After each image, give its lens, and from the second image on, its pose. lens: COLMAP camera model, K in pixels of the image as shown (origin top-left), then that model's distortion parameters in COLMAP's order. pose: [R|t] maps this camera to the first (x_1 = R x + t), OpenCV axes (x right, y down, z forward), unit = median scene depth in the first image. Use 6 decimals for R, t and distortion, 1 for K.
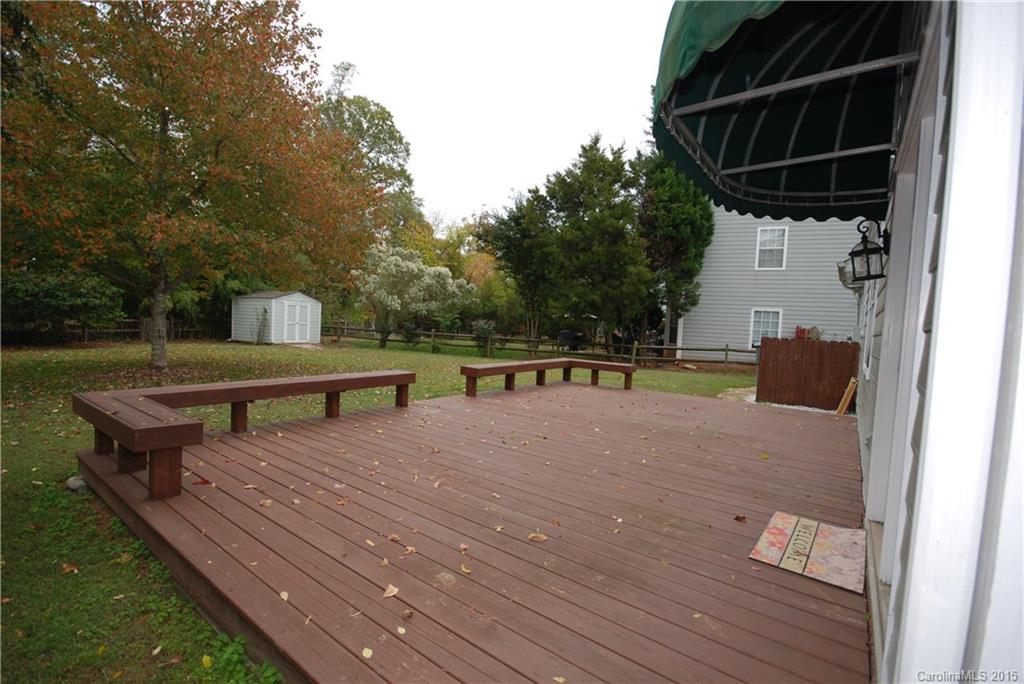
lens RADIAL K [[451.5, 0, 507.0], [0, 451.5, 343.9], [0, 0, 1]] dist [0.025360, -0.018983]
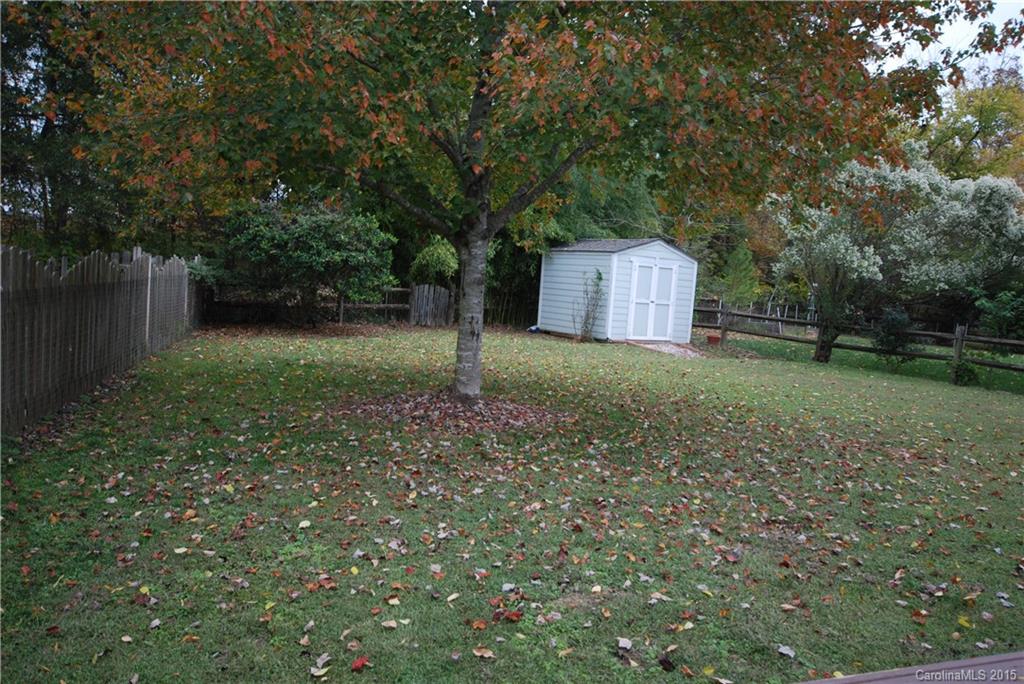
lens RADIAL K [[850.6, 0, 512.0], [0, 850.6, 342.0], [0, 0, 1]] dist [-0.000264, -0.000360]
pose [[0.857419, 0.056228, -0.511537, -0.118317], [-0.054729, 0.998339, 0.018002, -0.010278], [0.511700, 0.012561, 0.859073, 0.113947]]
